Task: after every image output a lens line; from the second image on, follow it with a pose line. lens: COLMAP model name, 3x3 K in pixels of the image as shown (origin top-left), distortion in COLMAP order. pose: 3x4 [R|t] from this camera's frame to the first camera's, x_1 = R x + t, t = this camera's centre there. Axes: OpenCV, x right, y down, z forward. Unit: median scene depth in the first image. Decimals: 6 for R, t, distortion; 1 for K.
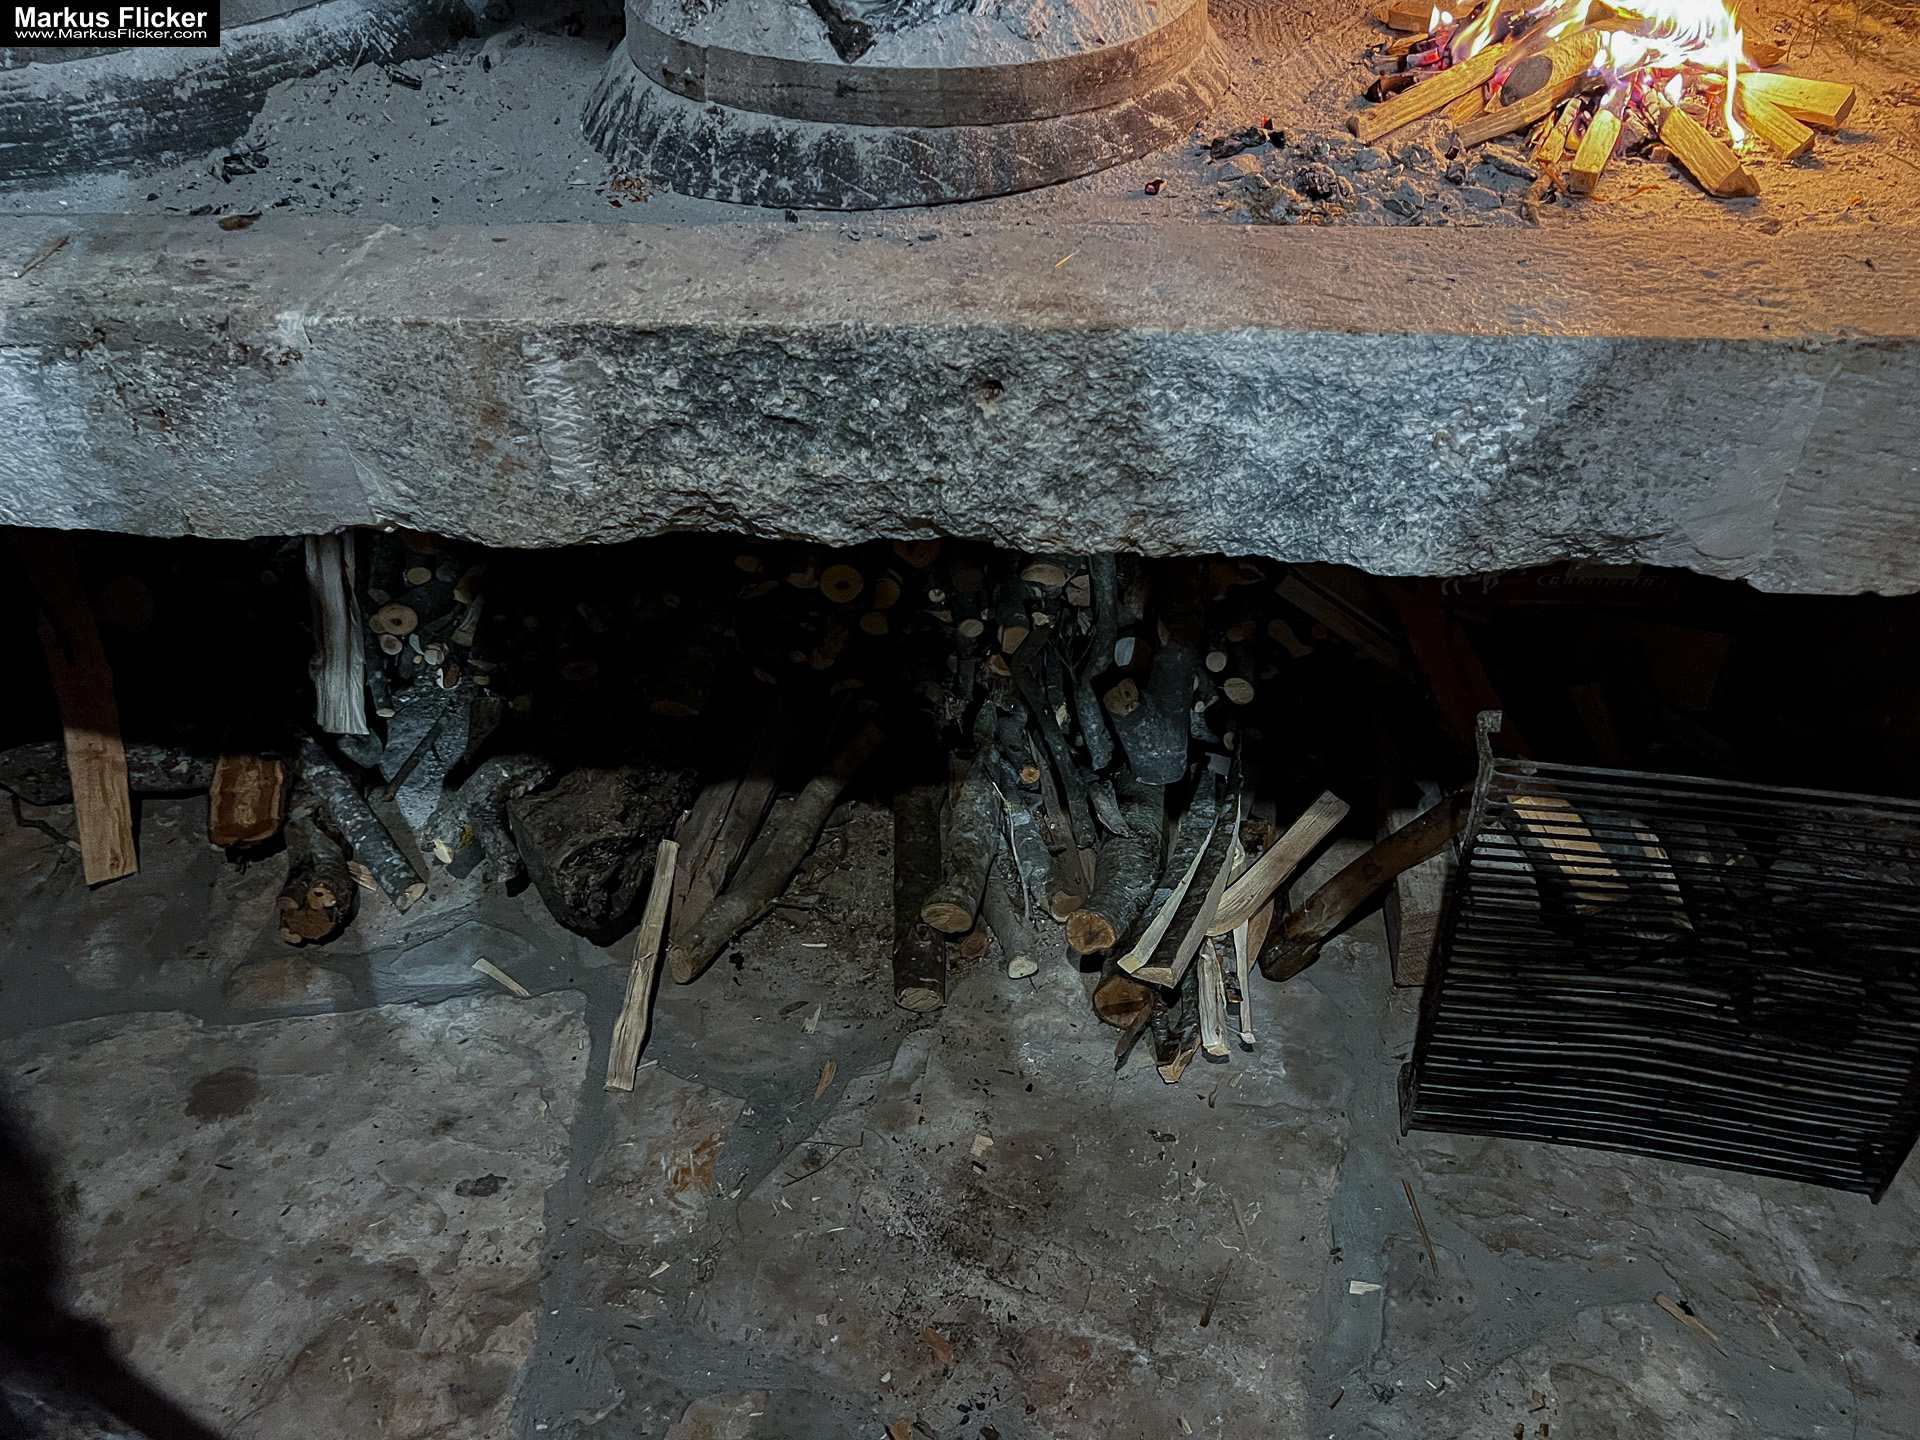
lens RADIAL K [[1469.3, 0, 968.6], [0, 1469.3, 709.2], [0, 0, 1]] dist [-0.011485, 0.013197]
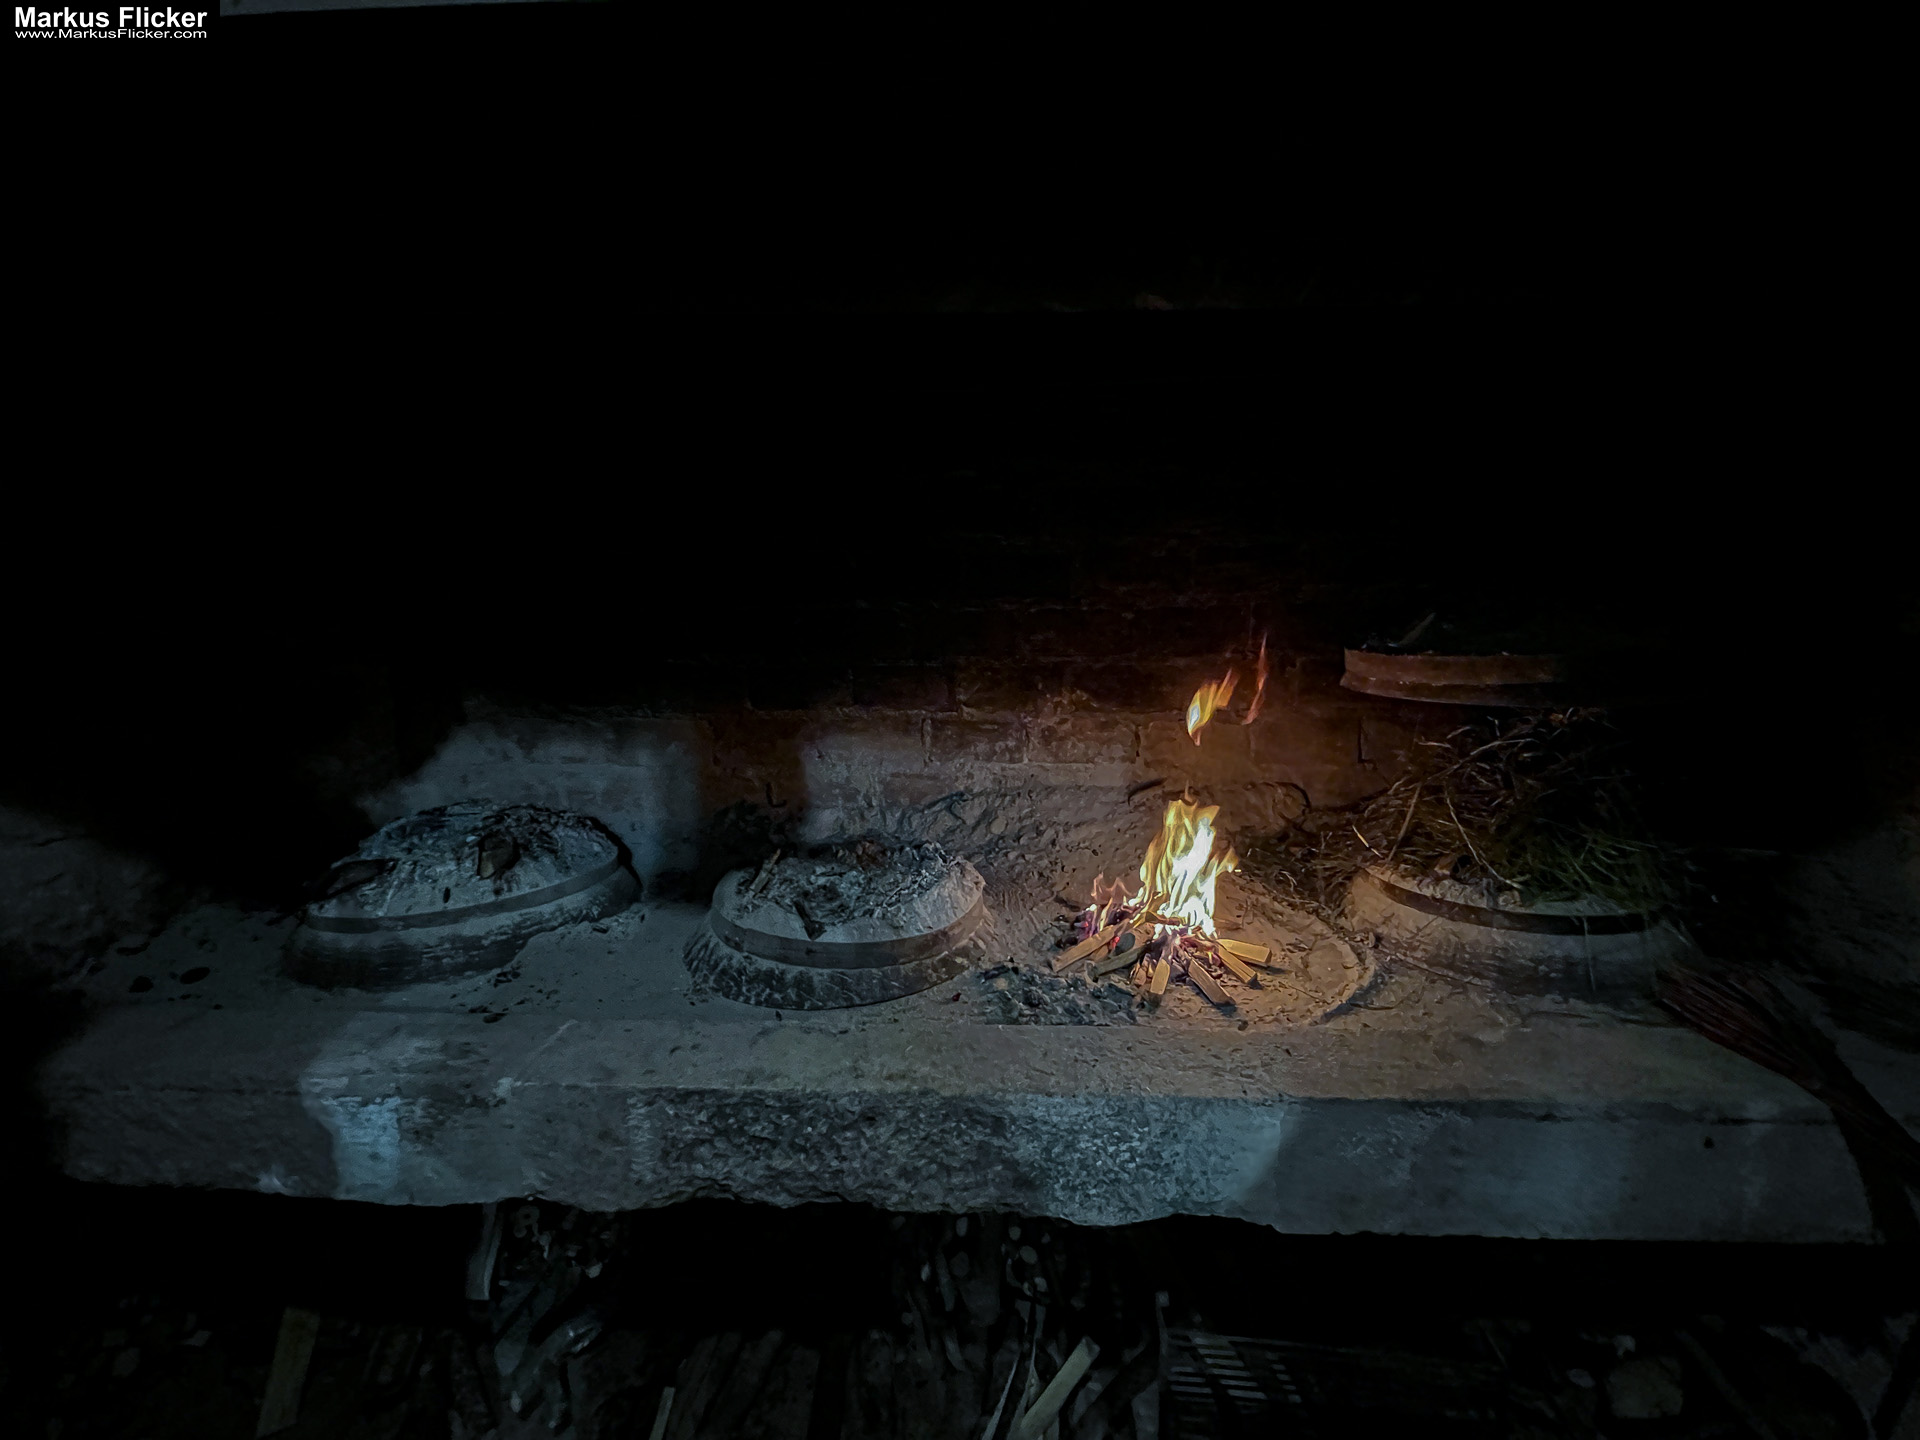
lens RADIAL K [[766.4, 0, 957.1], [0, 766.4, 717.3], [0, 0, 1]] dist [-0.002115, 0.000114]
pose [[0.997011, 0.021212, 0.074296, 0.039437], [0.022111, 0.843035, -0.537405, -0.111250], [-0.074034, 0.537441, 0.840045, -0.134127]]
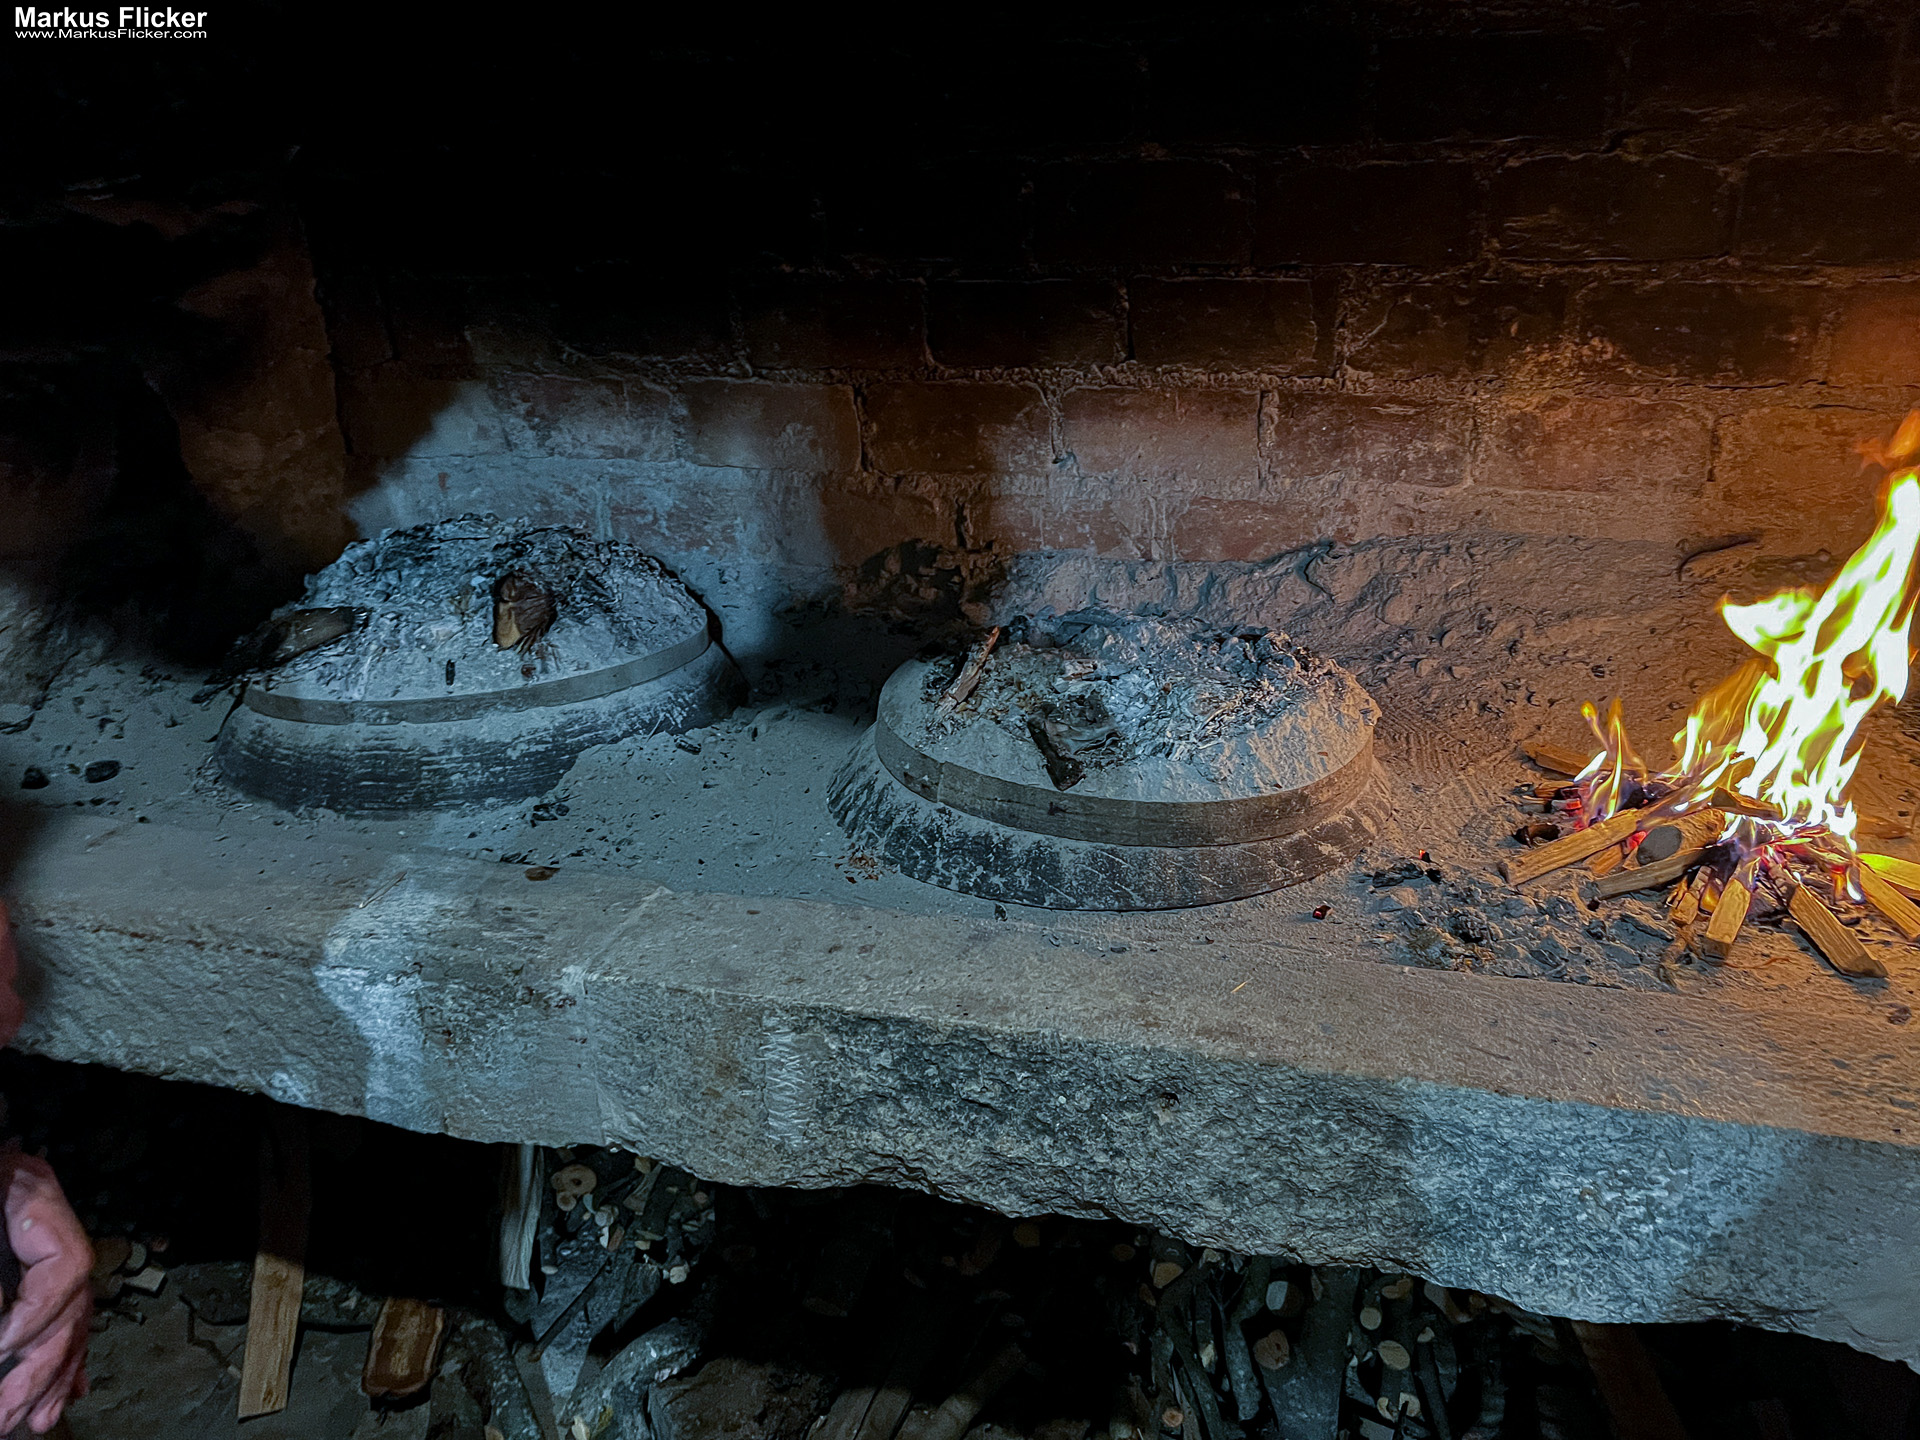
lens RADIAL K [[1470.7, 0, 960.0], [0, 1470.7, 720.0], [0, 0, 1]] dist [-0.020049, 0.025896]
pose [[0.989959, 0.071902, -0.121703, -0.023301], [-0.109068, 0.936219, -0.334062, -0.089826], [0.089921, 0.343982, 0.934661, -0.141492]]
